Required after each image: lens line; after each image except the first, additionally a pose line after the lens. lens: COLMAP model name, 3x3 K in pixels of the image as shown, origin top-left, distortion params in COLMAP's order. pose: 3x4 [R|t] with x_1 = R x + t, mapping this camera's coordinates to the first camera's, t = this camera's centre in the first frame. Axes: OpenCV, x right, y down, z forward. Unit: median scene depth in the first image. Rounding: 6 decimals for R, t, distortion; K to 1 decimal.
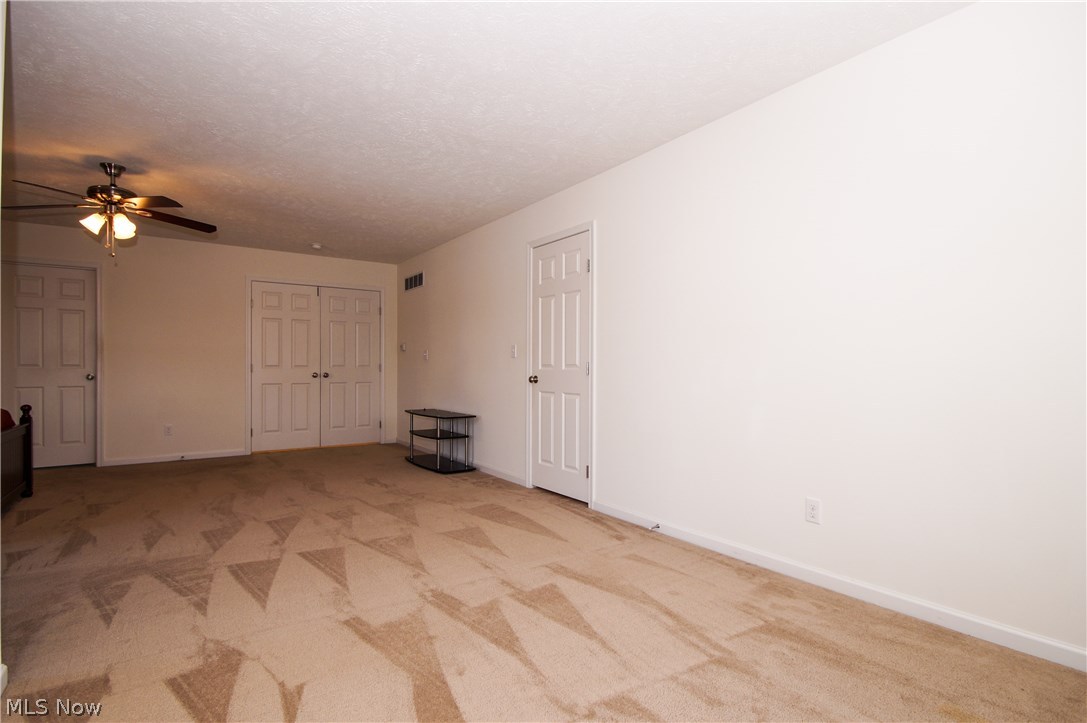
lens RADIAL K [[518.1, 0, 539.8], [0, 518.1, 363.6], [0, 0, 1]] dist [0.019682, -0.019230]
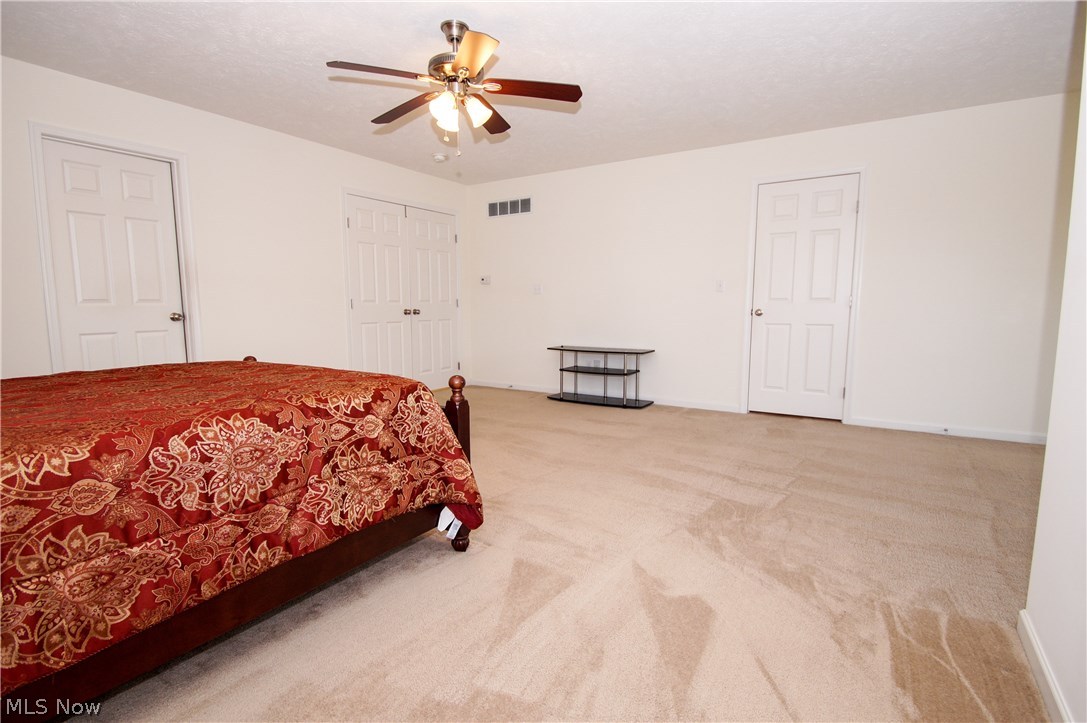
lens RADIAL K [[518.1, 0, 539.8], [0, 518.1, 363.6], [0, 0, 1]] dist [0.019682, -0.019230]
pose [[0.912797, -0.049239, 0.405435, -0.708014], [-0.001942, 0.992171, 0.124869, 0.001096], [-0.408409, -0.114767, 0.905555, 0.170559]]
